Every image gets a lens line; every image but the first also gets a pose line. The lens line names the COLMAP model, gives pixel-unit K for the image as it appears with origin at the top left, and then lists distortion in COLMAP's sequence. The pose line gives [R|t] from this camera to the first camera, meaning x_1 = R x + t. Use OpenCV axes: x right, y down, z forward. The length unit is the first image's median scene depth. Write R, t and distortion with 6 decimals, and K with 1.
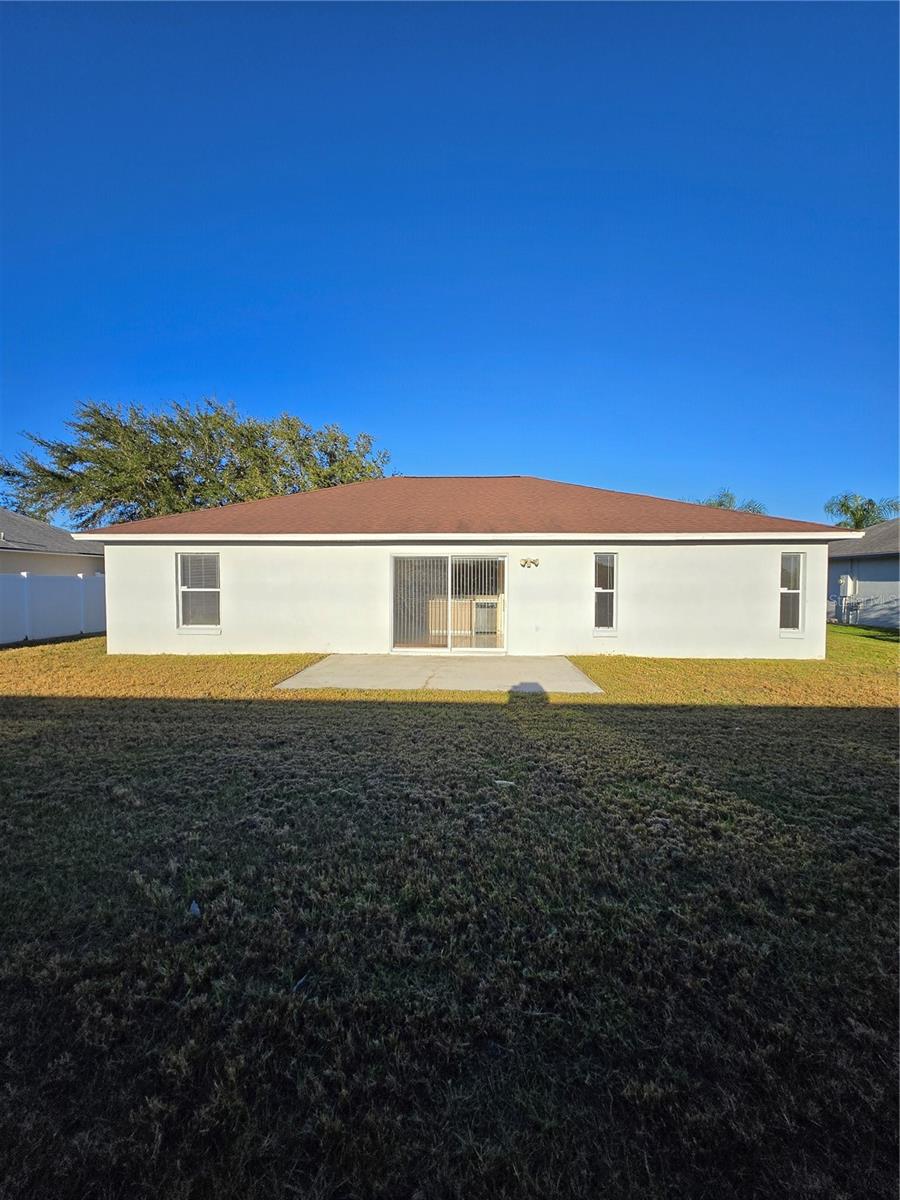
lens RADIAL K [[470.3, 0, 450.0], [0, 470.3, 600.0], [0, 0, 1]] dist [0.016977, 0.000021]
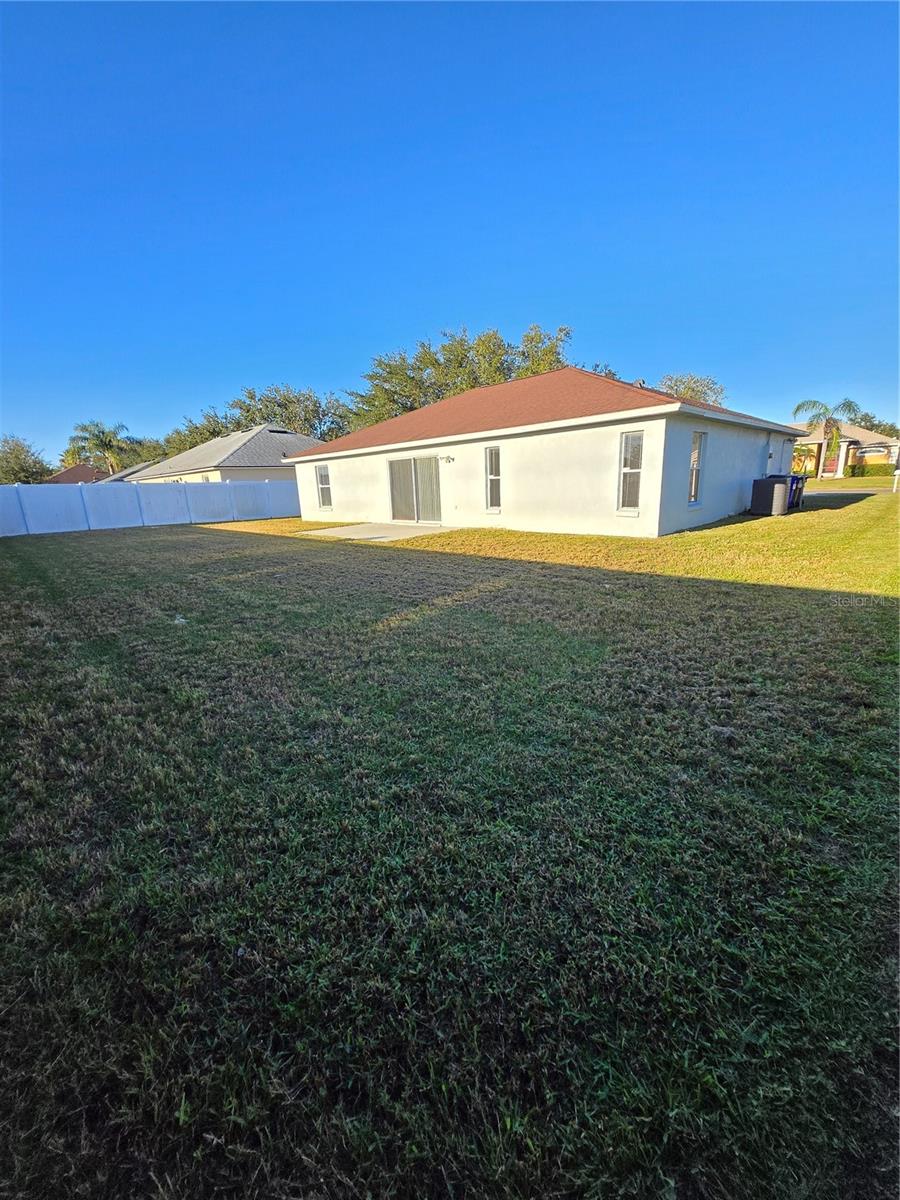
lens RADIAL K [[464.8, 0, 448.8], [0, 464.8, 596.7], [0, 0, 1]] dist [0.002803, -0.004367]
pose [[0.732637, 0.127693, -0.668534, 1.115405], [0.037568, 0.973159, 0.227048, 0.003497], [0.679582, -0.191459, 0.708175, -0.036542]]
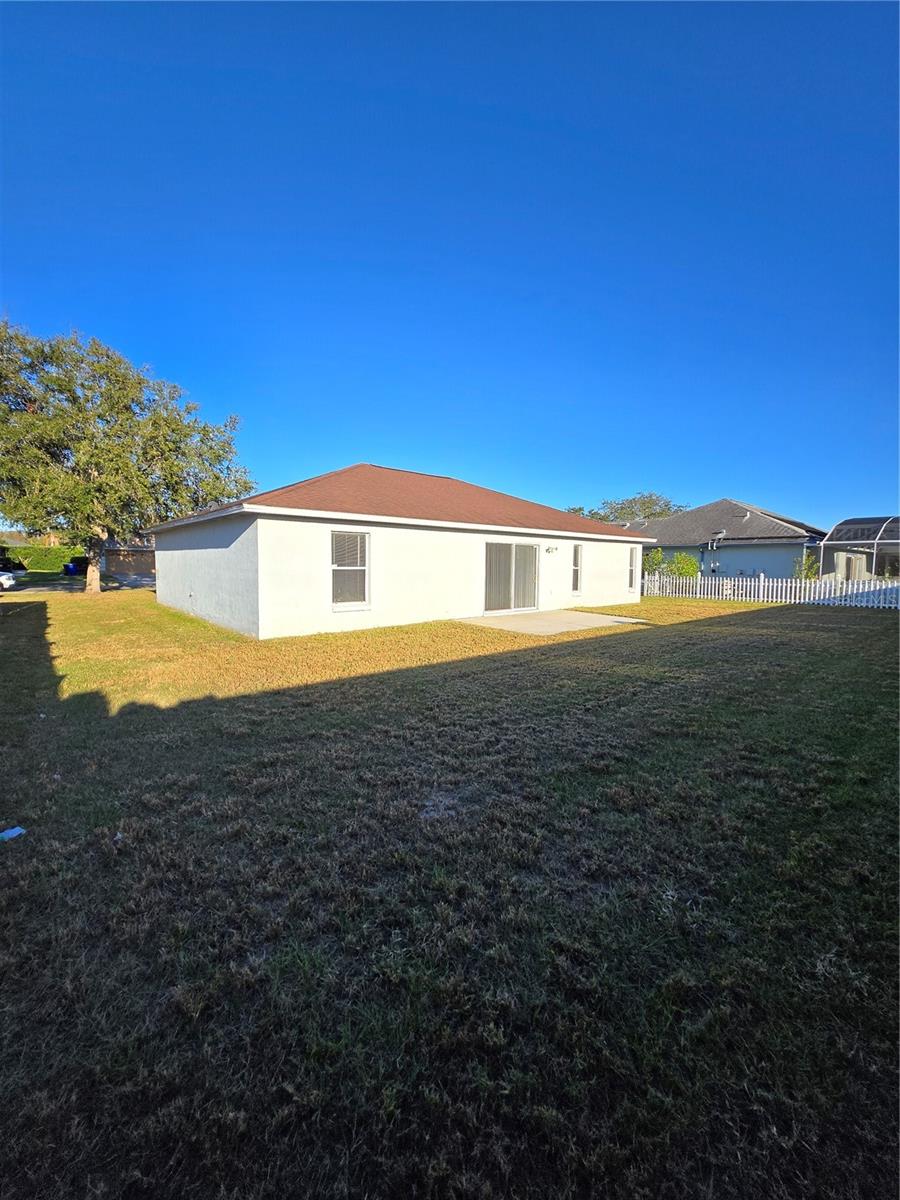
lens RADIAL K [[464.8, 0, 448.8], [0, 464.8, 596.7], [0, 0, 1]] dist [0.002803, -0.004367]
pose [[0.737802, -0.042825, 0.673657, -1.078322], [0.014549, 0.998763, 0.047558, -0.004014], [-0.674860, -0.025287, 0.737512, 0.107673]]
